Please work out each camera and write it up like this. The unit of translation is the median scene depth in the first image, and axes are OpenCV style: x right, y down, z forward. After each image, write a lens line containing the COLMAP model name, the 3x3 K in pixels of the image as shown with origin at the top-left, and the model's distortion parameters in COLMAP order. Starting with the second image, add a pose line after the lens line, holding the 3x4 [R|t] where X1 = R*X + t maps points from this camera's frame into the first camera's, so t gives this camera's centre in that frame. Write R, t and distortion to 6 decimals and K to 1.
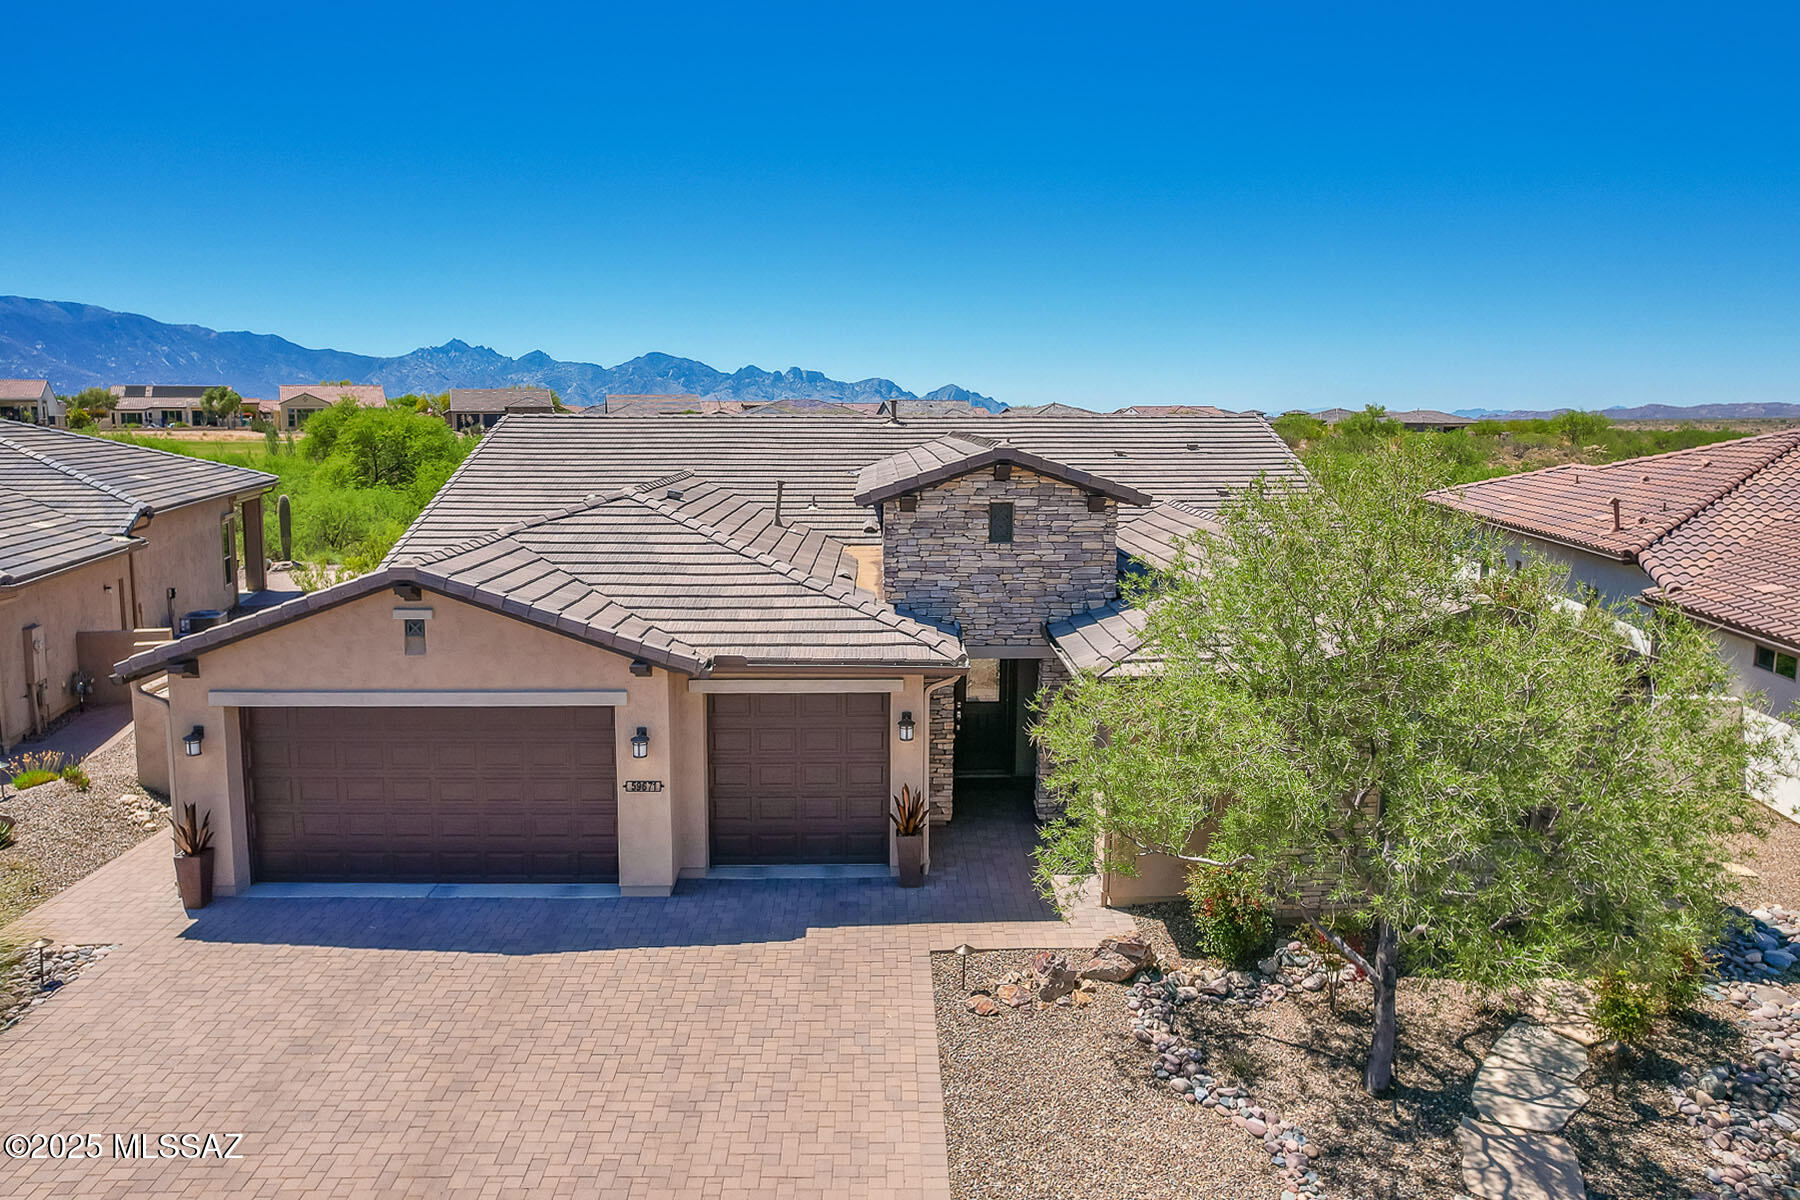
lens RADIAL K [[1127.8, 0, 927.5], [0, 1127.8, 567.1], [0, 0, 1]] dist [-0.083997, 0.066122]
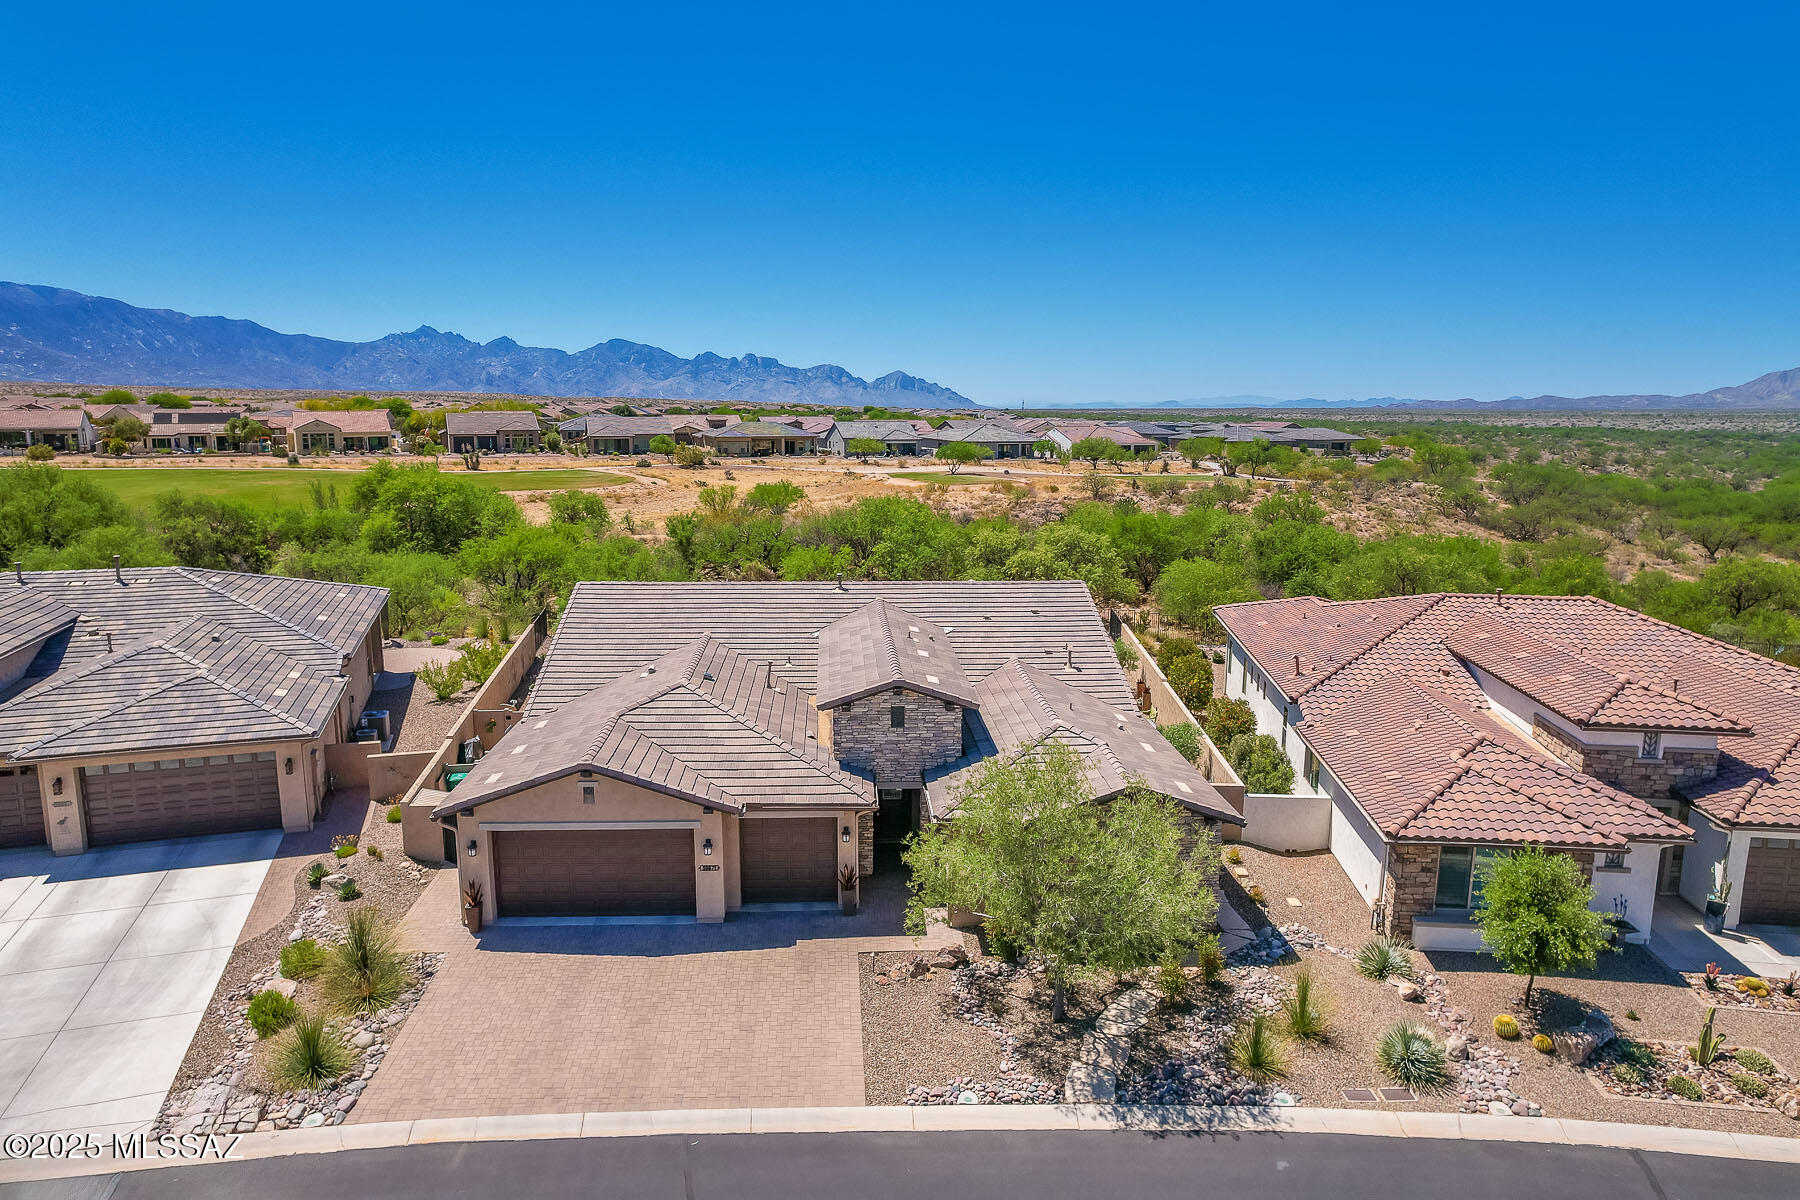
lens RADIAL K [[1157.4, 0, 900.0], [0, 1157.4, 600.0], [0, 0, 1]] dist [-0.085020, 0.075727]
pose [[0.999870, -0.005716, 0.015086, 0.046323], [0.004239, 0.995357, 0.096155, -0.449234], [-0.015566, -0.096079, 0.995252, -0.922765]]
